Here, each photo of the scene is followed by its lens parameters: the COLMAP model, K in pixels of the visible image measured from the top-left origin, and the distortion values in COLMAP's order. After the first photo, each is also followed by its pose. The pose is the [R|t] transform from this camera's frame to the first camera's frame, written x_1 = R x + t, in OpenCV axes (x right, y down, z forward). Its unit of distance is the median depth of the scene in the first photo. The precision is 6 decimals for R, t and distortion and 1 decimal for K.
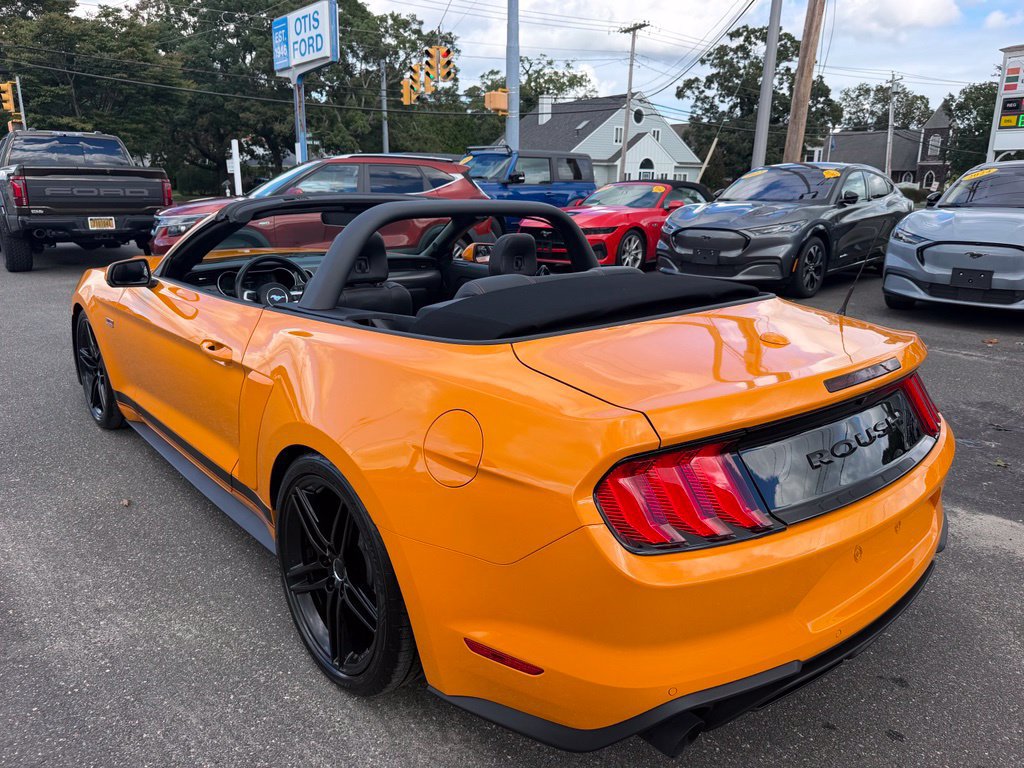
lens RADIAL K [[743.5, 0, 518.3], [0, 743.5, 375.5], [0, 0, 1]] dist [0.000049, -0.006566]
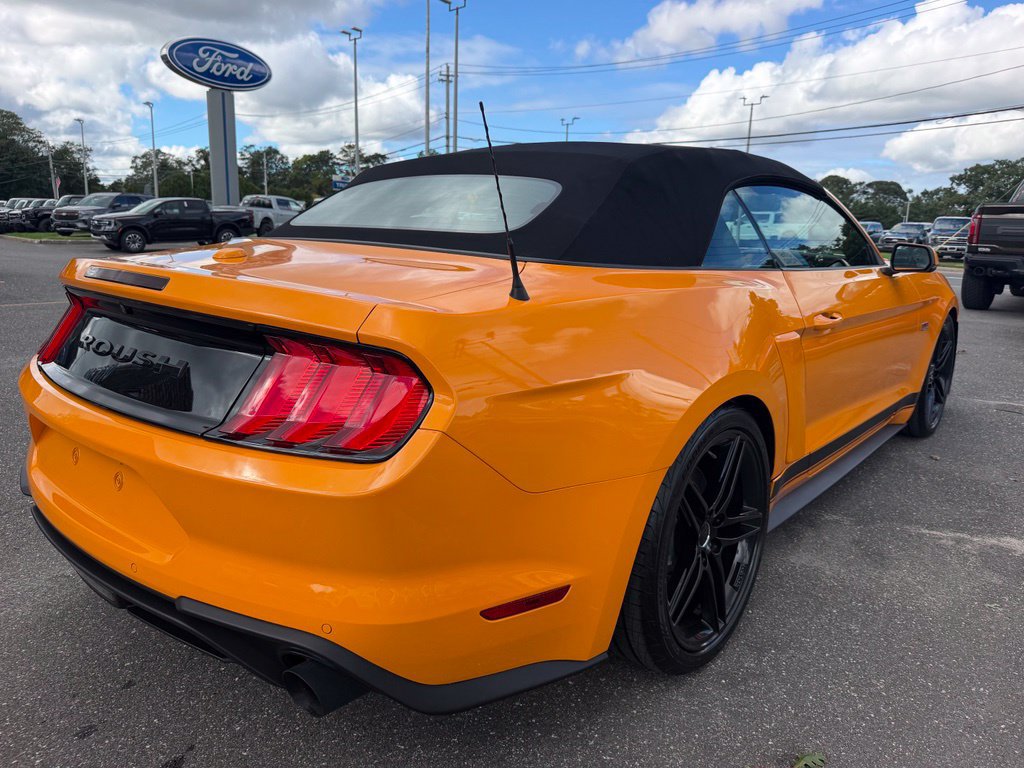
lens RADIAL K [[745.1, 0, 516.8], [0, 745.1, 376.3], [0, 0, 1]] dist [-0.006282, -0.002265]
pose [[0.125888, 0.183720, -0.974884, 0.180588], [-0.270963, 0.951703, 0.144361, -0.020217], [0.954322, 0.245984, 0.169590, 0.171961]]
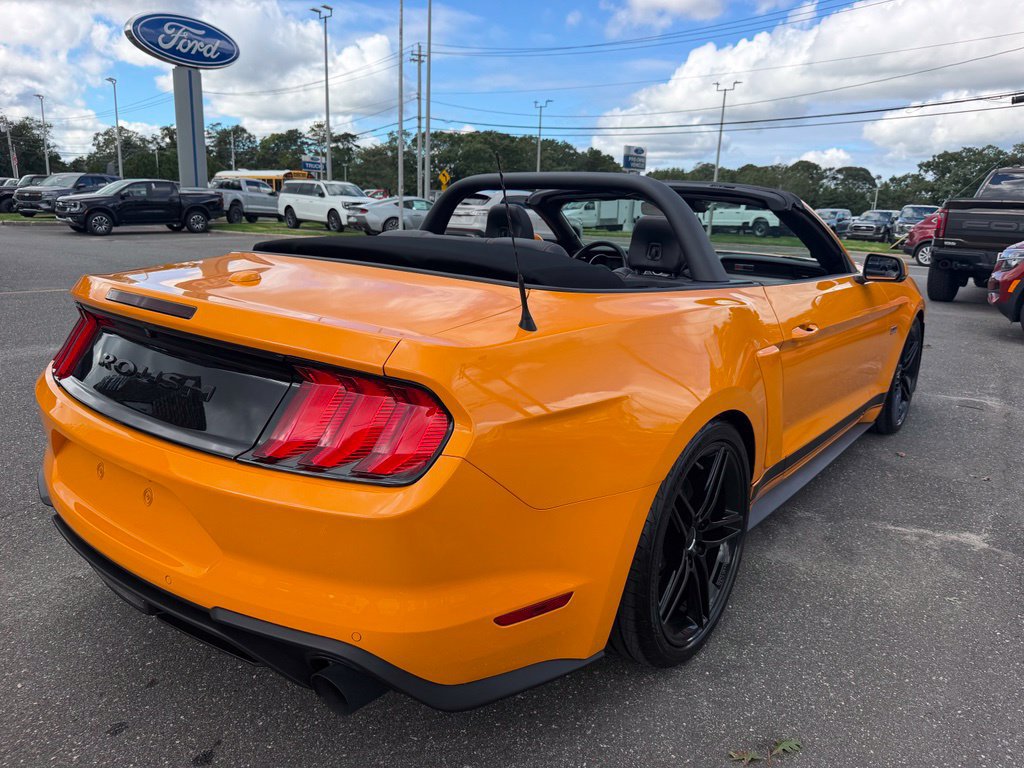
lens RADIAL K [[743.4, 0, 512.0], [0, 743.4, 384.0], [0, 0, 1]] dist [-0.001260, -0.008210]
pose [[0.156541, 0.216191, -0.963720, 0.186374], [-0.276754, 0.946262, 0.167320, -0.025750], [0.948104, 0.240521, 0.207960, 0.163913]]
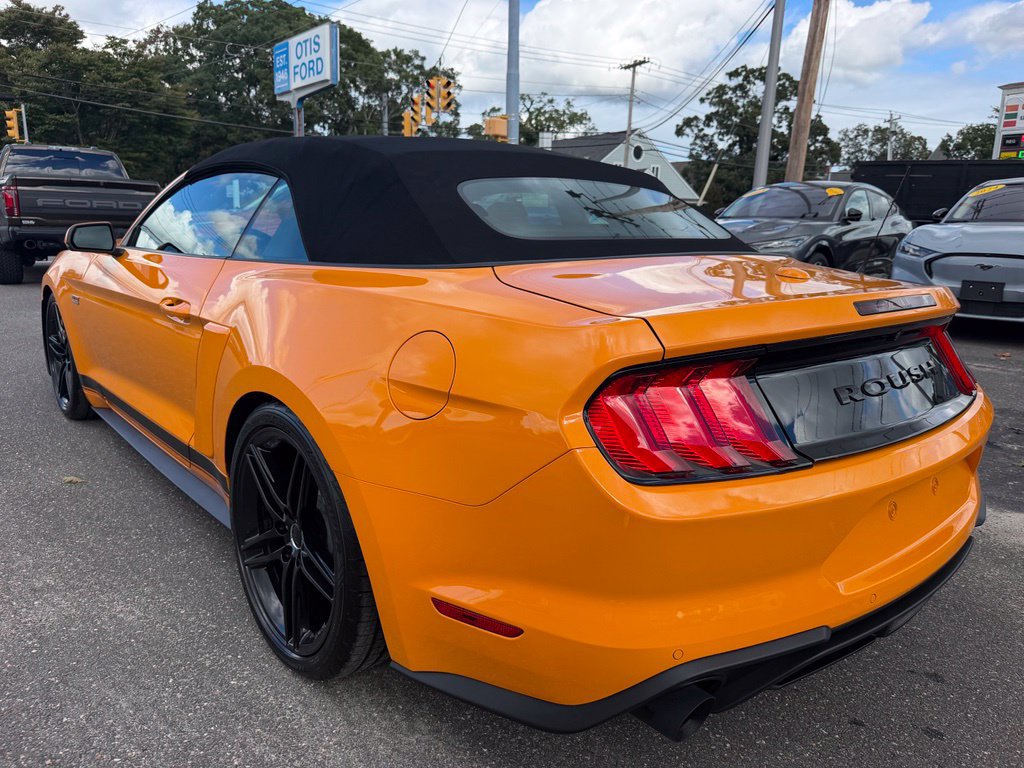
lens RADIAL K [[743.4, 0, 512.0], [0, 743.4, 384.0], [0, 0, 1]] dist [-0.001260, -0.008210]
pose [[0.999929, 0.009766, -0.006892, 0.002726], [-0.010024, 0.999209, -0.038490, 0.016496], [0.006511, 0.038557, 0.999235, 0.016876]]
